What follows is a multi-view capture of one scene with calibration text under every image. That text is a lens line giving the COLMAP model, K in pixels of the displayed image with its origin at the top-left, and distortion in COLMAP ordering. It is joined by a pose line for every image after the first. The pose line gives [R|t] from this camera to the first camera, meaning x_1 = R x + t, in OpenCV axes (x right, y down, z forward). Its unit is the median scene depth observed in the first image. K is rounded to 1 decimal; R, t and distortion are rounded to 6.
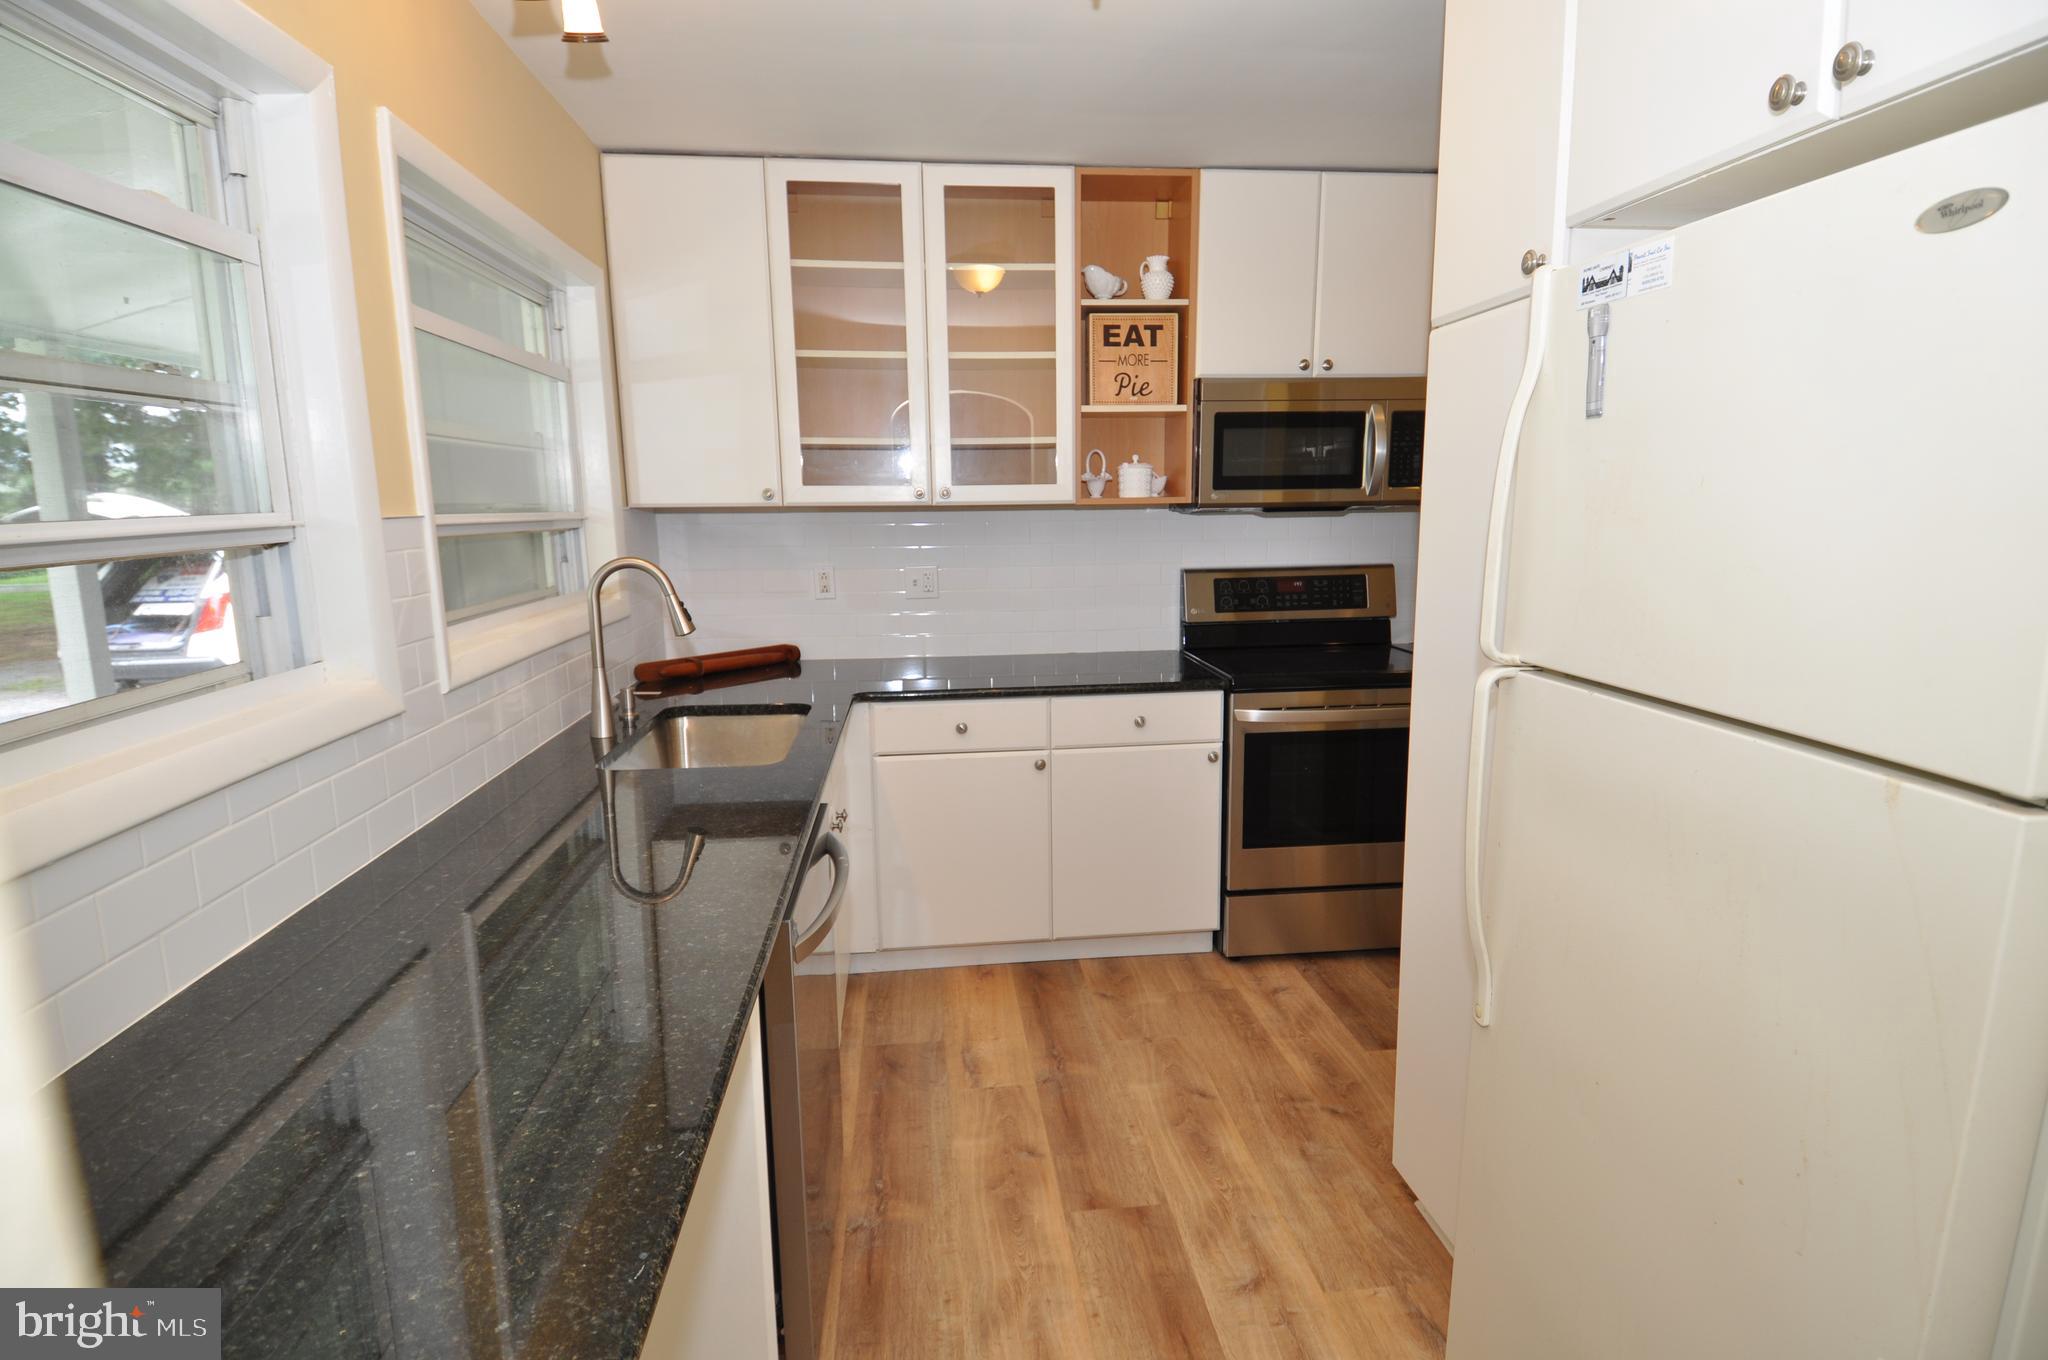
lens RADIAL K [[1058.2, 0, 1025.4], [0, 1058.2, 686.5], [0, 0, 1]] dist [0.065423, -0.069235]
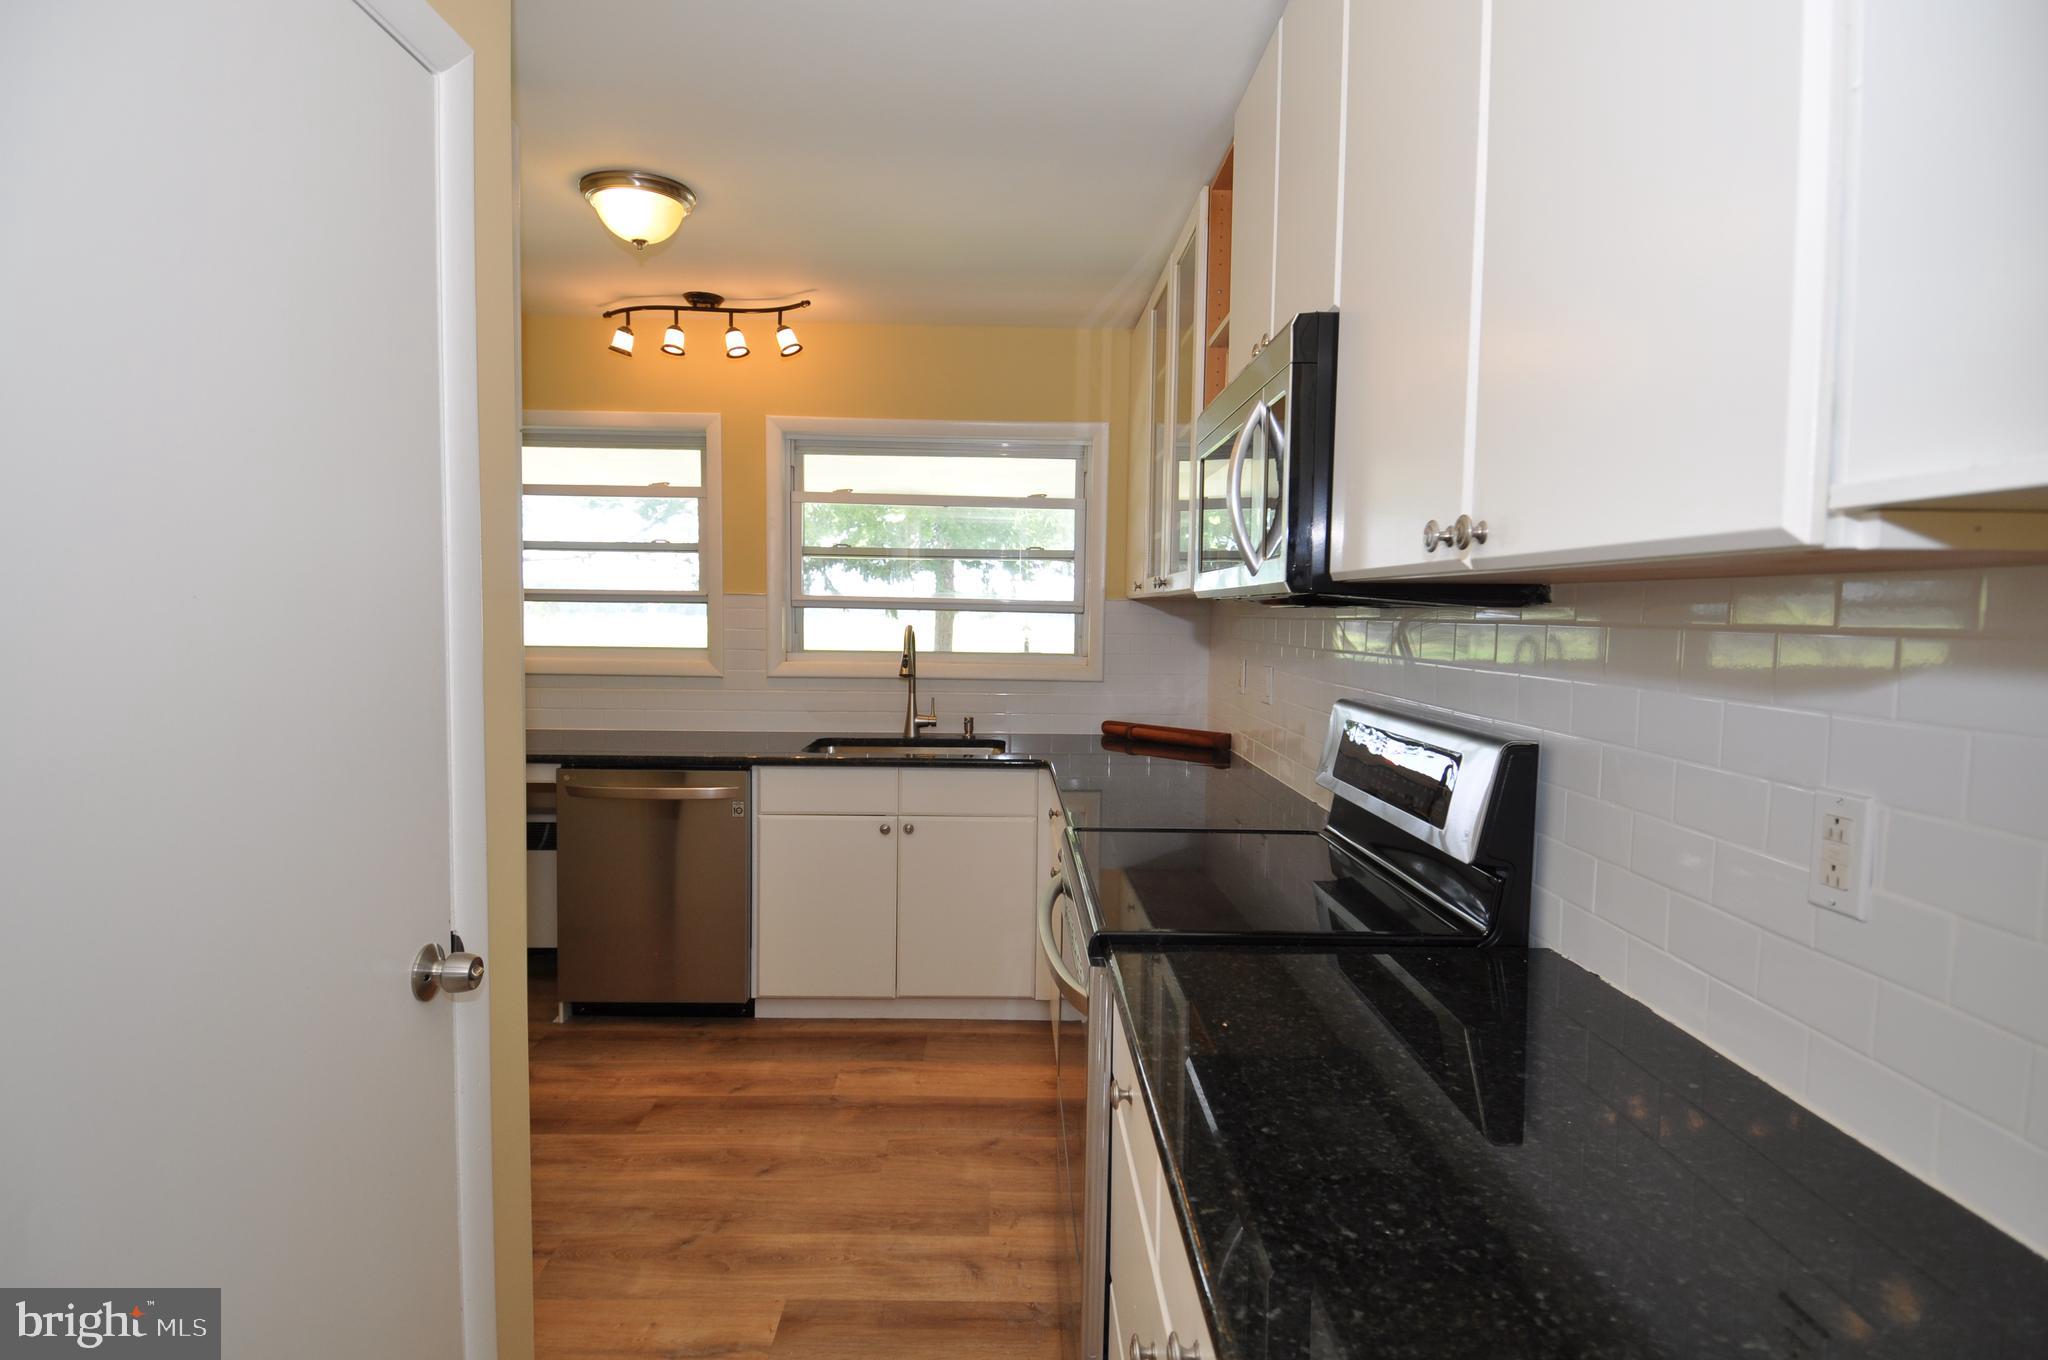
lens RADIAL K [[1058.2, 0, 1025.4], [0, 1058.2, 686.5], [0, 0, 1]] dist [0.065423, -0.069235]
pose [[-0.095885, 0.082350, -0.991980, 0.893227], [-0.188218, 0.977094, 0.099307, -0.167276], [0.977436, 0.196230, -0.078189, 0.996953]]
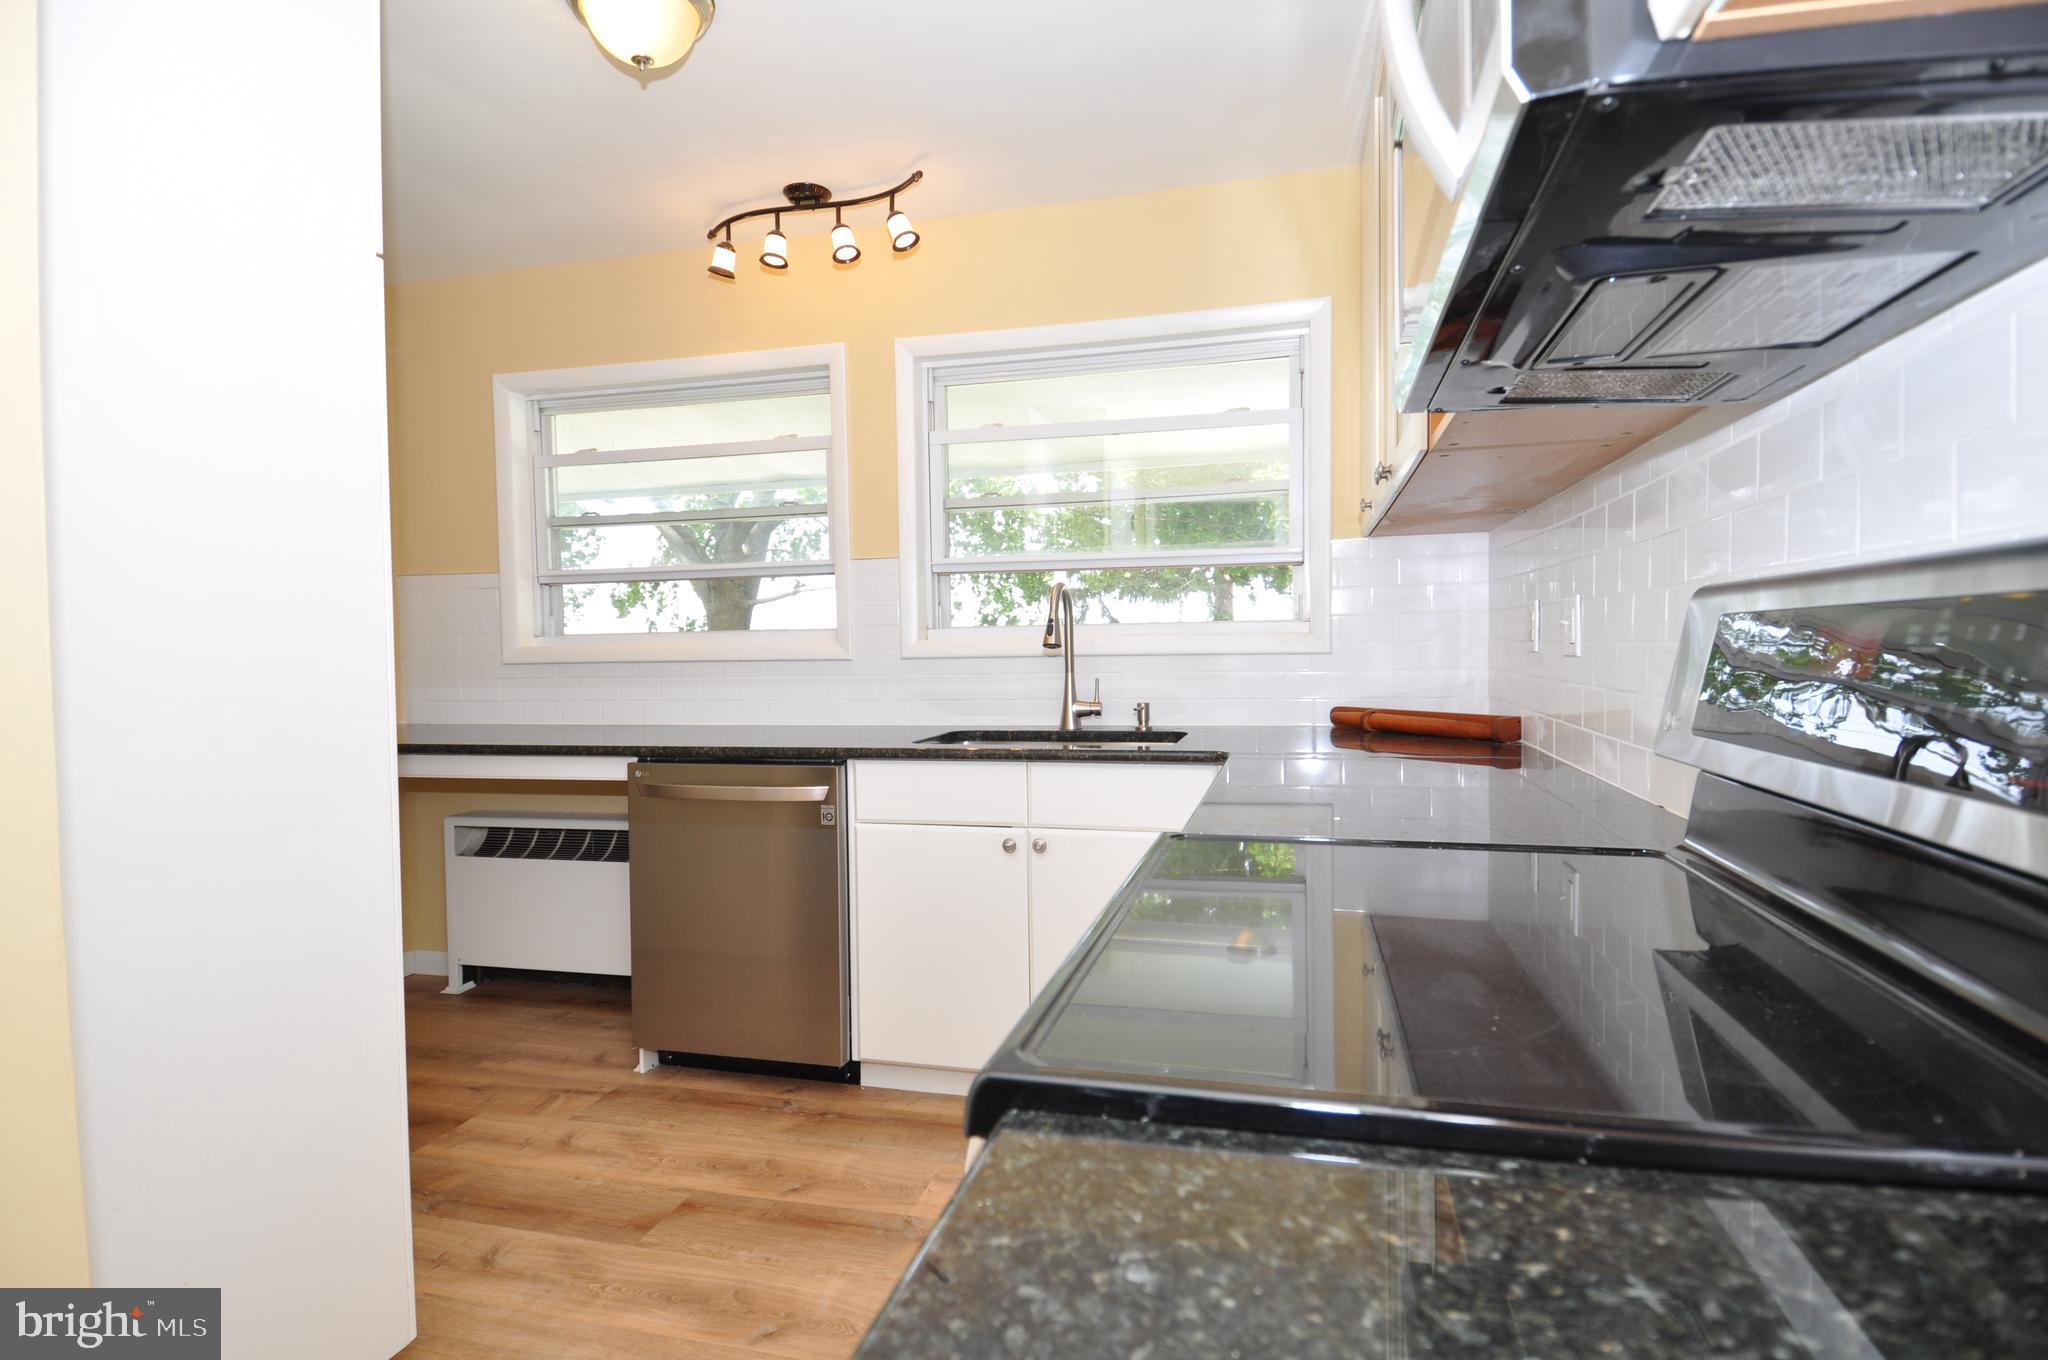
lens RADIAL K [[1058.2, 0, 1025.4], [0, 1058.2, 686.5], [0, 0, 1]] dist [0.065423, -0.069235]
pose [[-0.363299, 0.053421, -0.930140, 0.586899], [-0.144436, 0.983055, 0.112875, -0.102627], [0.920409, 0.175353, -0.349427, 1.071151]]
